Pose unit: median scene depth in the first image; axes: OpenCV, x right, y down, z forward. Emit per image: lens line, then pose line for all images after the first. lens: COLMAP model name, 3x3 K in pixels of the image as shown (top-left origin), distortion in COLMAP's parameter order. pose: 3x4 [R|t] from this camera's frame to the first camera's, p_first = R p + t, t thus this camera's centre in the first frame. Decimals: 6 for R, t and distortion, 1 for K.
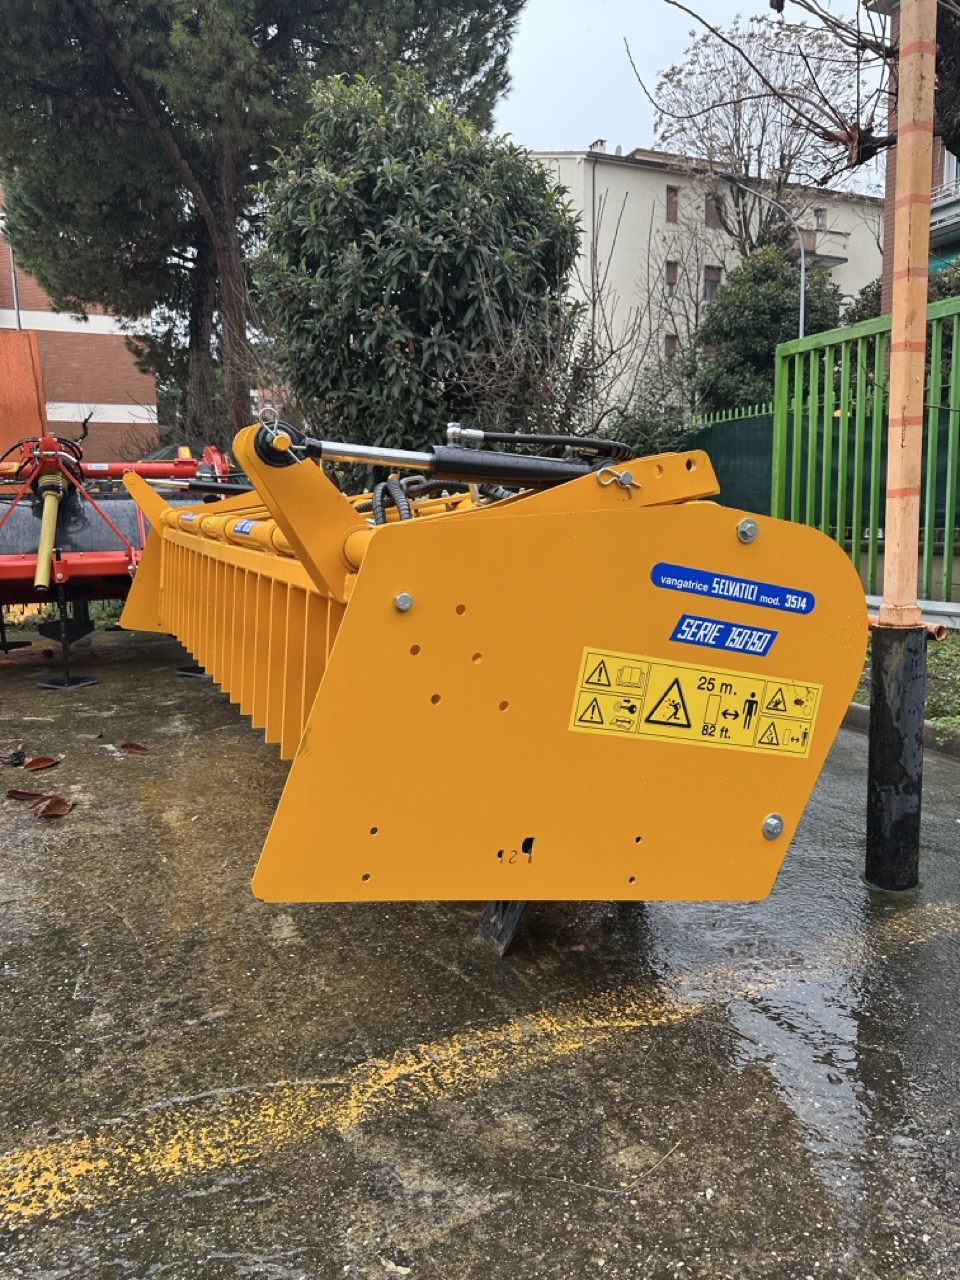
lens RADIAL K [[904.8, 0, 477.9], [0, 904.8, 633.3], [0, 0, 1]] dist [0.024042, -0.029795]
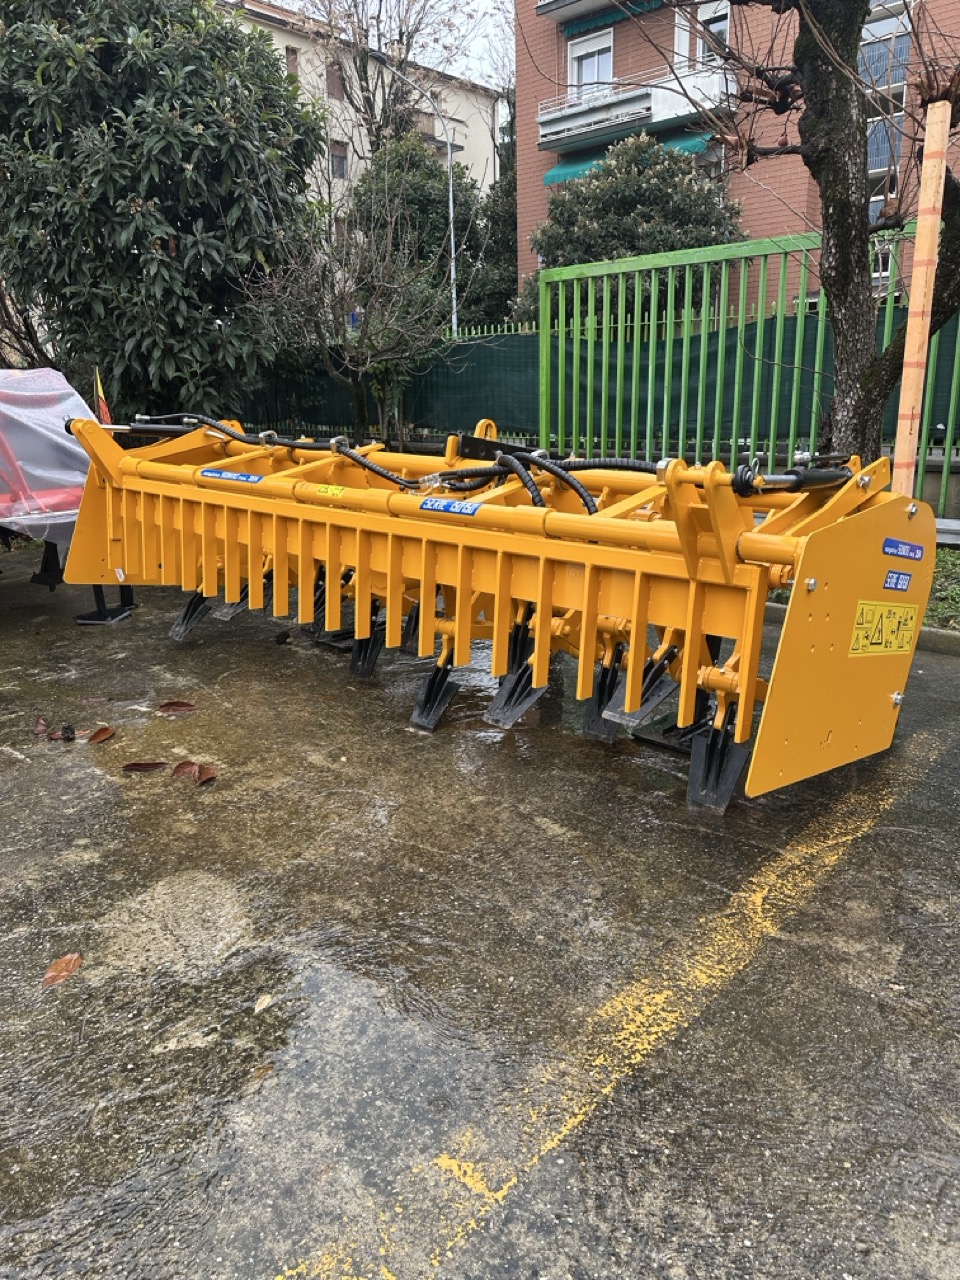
lens RADIAL K [[900.9, 0, 481.0], [0, 900.9, 632.5], [0, 0, 1]] dist [0.038202, -0.050943]
pose [[0.913346, -0.104593, 0.393523, -0.934420], [0.054014, 0.989027, 0.137508, -0.153026], [-0.403587, -0.104337, 0.908973, -0.101104]]
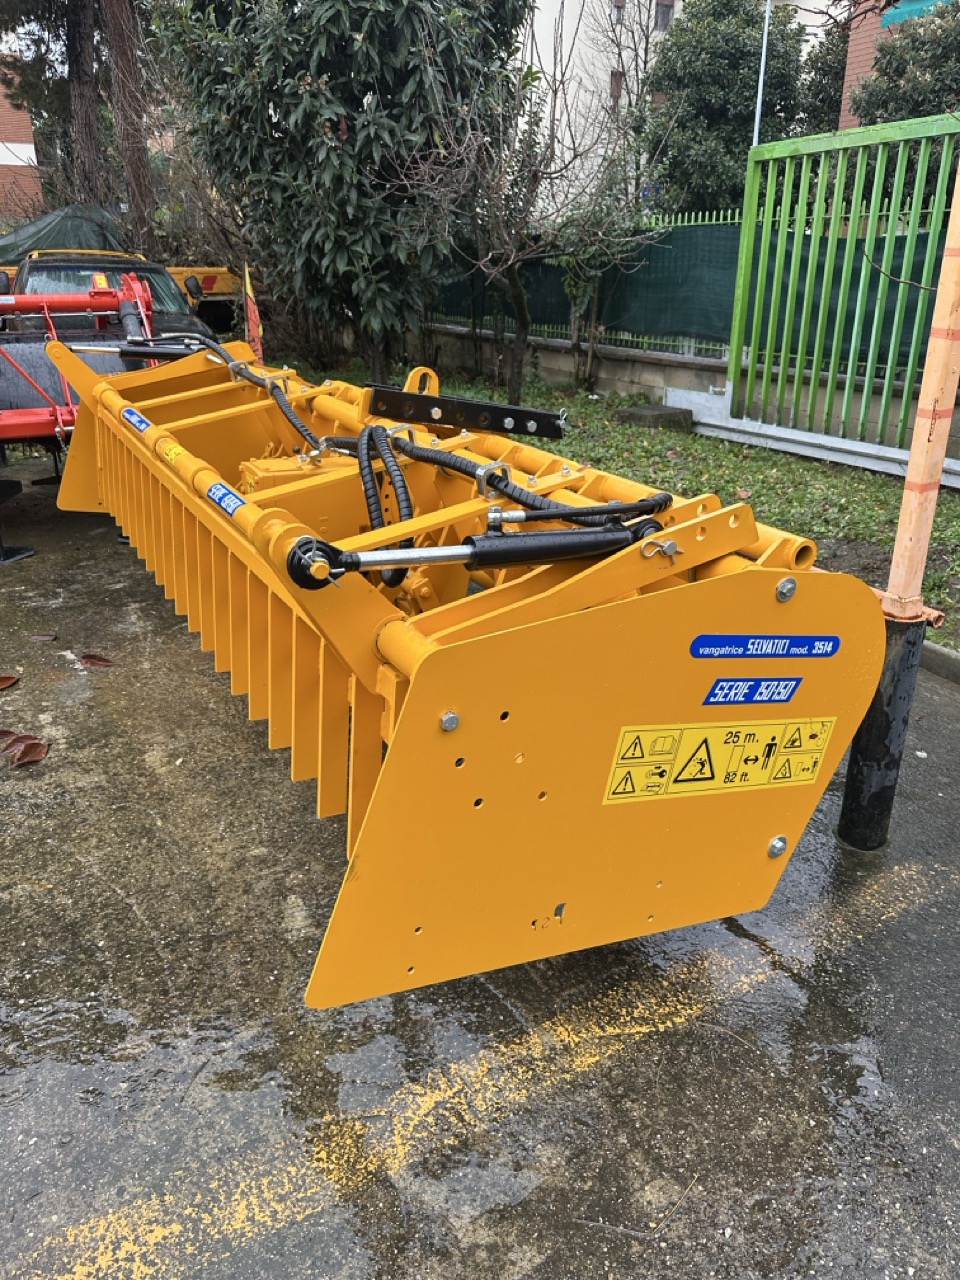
lens RADIAL K [[905.8, 0, 481.2], [0, 905.8, 633.7], [0, 0, 1]] dist [0.020609, -0.026072]
pose [[0.996368, -0.013920, 0.084004, -0.103833], [-0.007477, 0.968435, 0.249156, -0.293074], [-0.084821, -0.248879, 0.964813, 0.079317]]
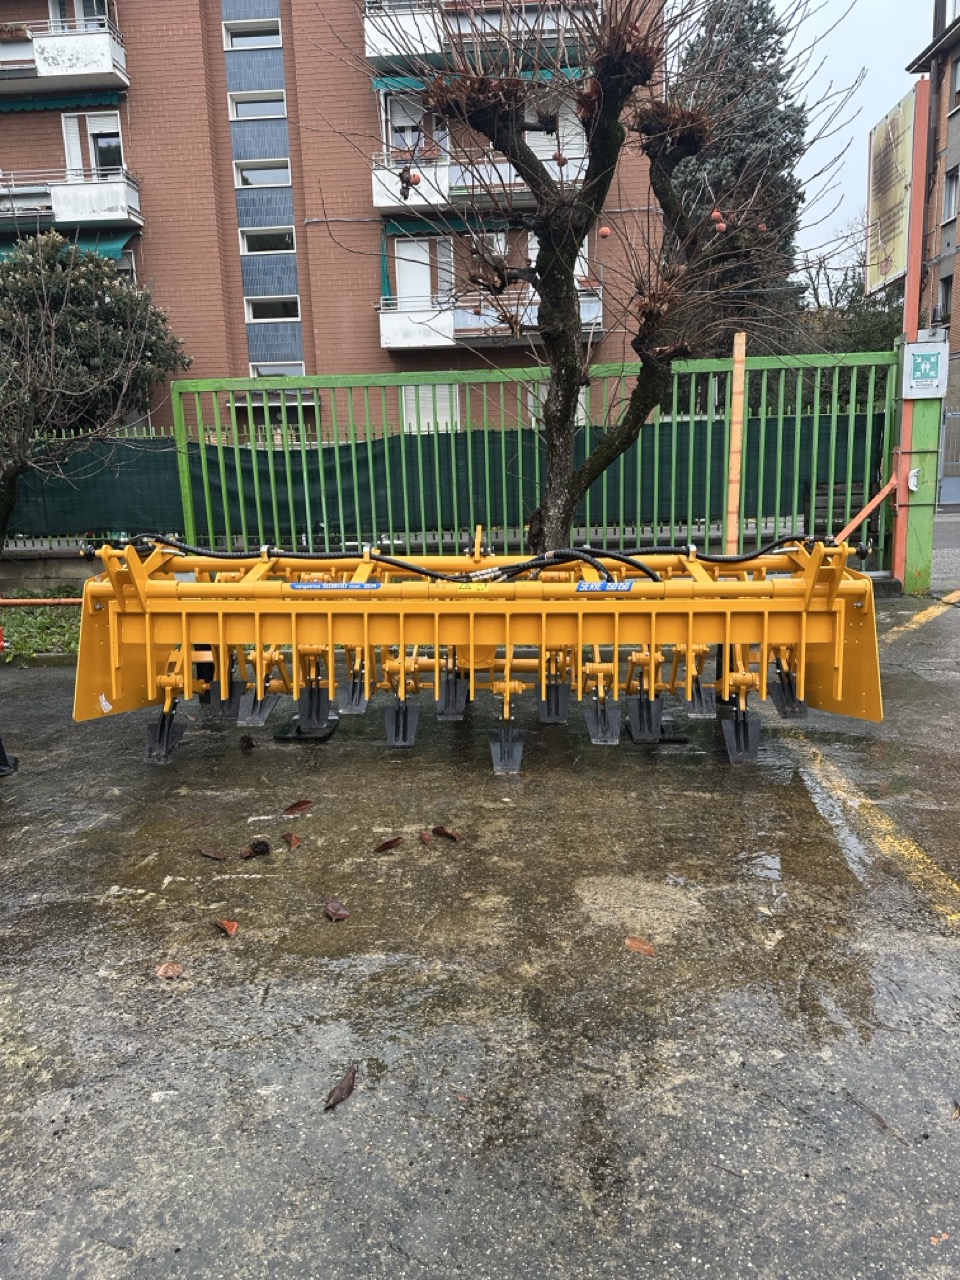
lens RADIAL K [[905.8, 0, 481.2], [0, 905.8, 633.7], [0, 0, 1]] dist [0.020609, -0.026072]
pose [[0.442055, -0.160873, 0.882444, -2.420047], [0.135992, 0.984433, 0.111342, -0.322745], [-0.886619, 0.070786, 0.457051, 0.639708]]
